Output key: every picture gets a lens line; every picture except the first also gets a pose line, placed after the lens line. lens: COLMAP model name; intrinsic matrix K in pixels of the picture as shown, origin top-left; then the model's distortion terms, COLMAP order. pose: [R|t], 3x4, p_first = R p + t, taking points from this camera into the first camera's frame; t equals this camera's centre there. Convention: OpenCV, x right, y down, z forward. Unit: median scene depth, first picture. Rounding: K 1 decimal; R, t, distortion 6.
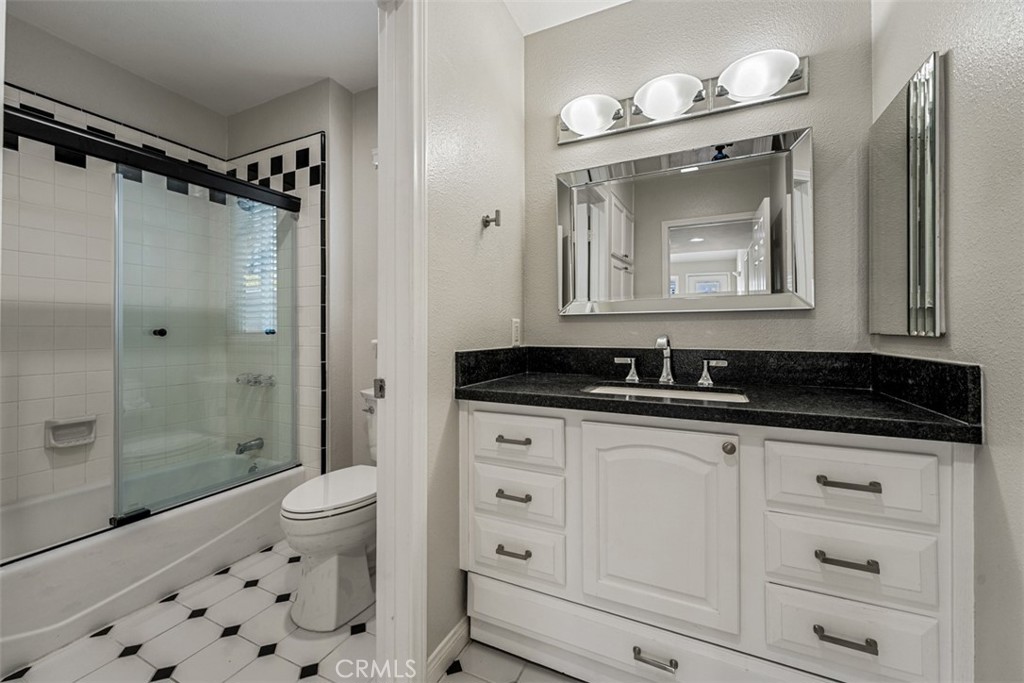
lens RADIAL K [[411.5, 0, 513.0], [0, 411.5, 326.4], [0, 0, 1]] dist [0.002570, 0.000019]
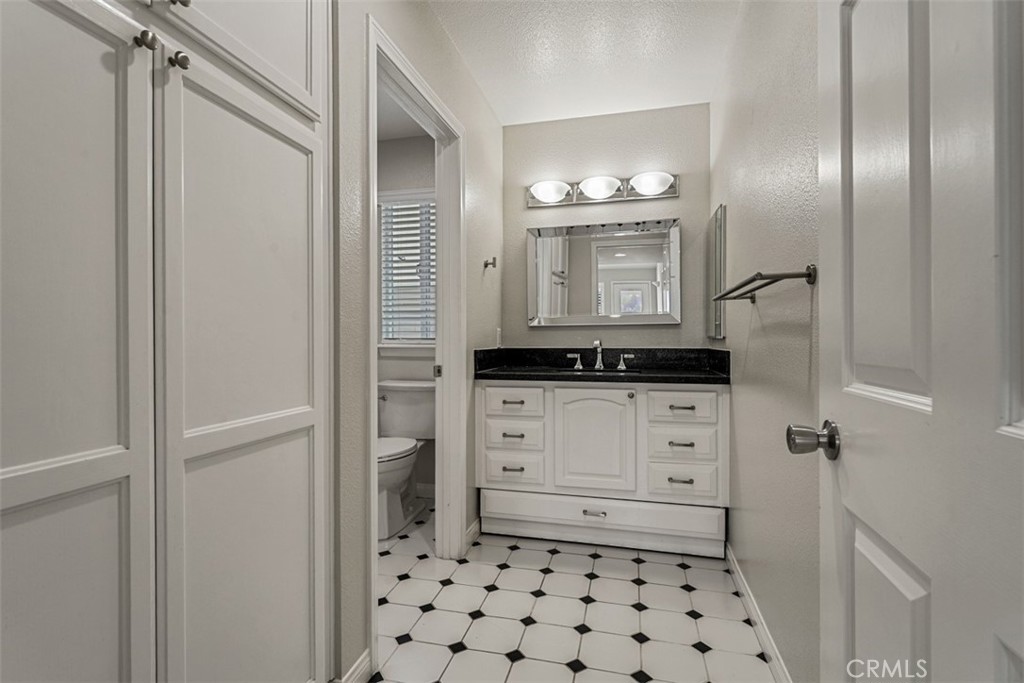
lens RADIAL K [[487.0, 0, 512.0], [0, 487.0, 339.9], [0, 0, 1]] dist [0.005342, 0.000359]
pose [[0.980937, -0.003504, 0.194296, -0.343527], [0.000721, 0.999896, 0.014393, -0.003621], [-0.194327, -0.013978, 0.980837, -0.828197]]
